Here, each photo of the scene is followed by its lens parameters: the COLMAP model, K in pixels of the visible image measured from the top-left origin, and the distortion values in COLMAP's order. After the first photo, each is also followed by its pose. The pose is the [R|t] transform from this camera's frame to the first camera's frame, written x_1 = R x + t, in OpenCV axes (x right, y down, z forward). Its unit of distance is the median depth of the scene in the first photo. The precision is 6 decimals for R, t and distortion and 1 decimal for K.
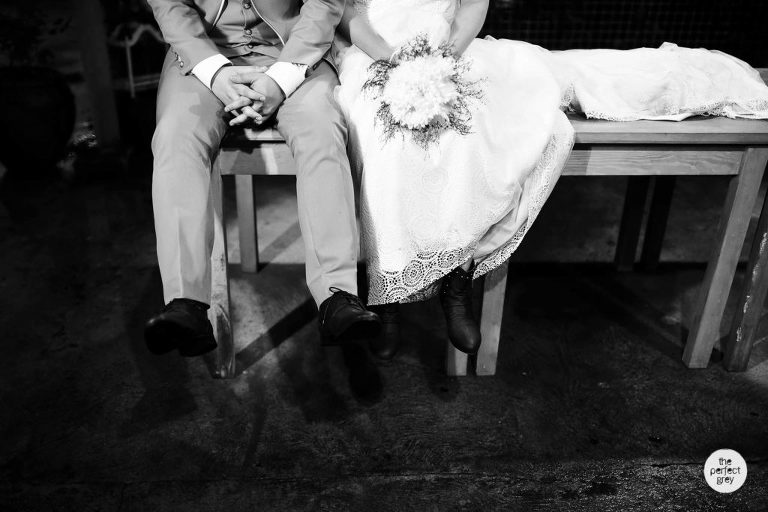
lens RADIAL K [[742.4, 0, 384.0], [0, 742.4, 256.0], [0, 0, 1]] dist [-0.058605, 0.079958]
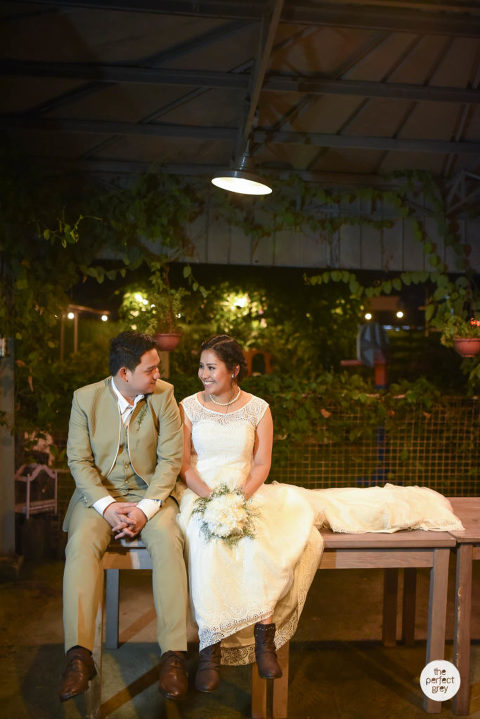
lens RADIAL K [[695.0, 0, 240.0], [0, 695.0, 359.5], [0, 0, 1]] dist [-0.058605, 0.079958]
pose [[0.999854, -0.001552, 0.017038, 0.046210], [0.008541, 0.908202, -0.418445, 0.100226], [-0.014825, 0.418530, 0.908082, -0.520095]]
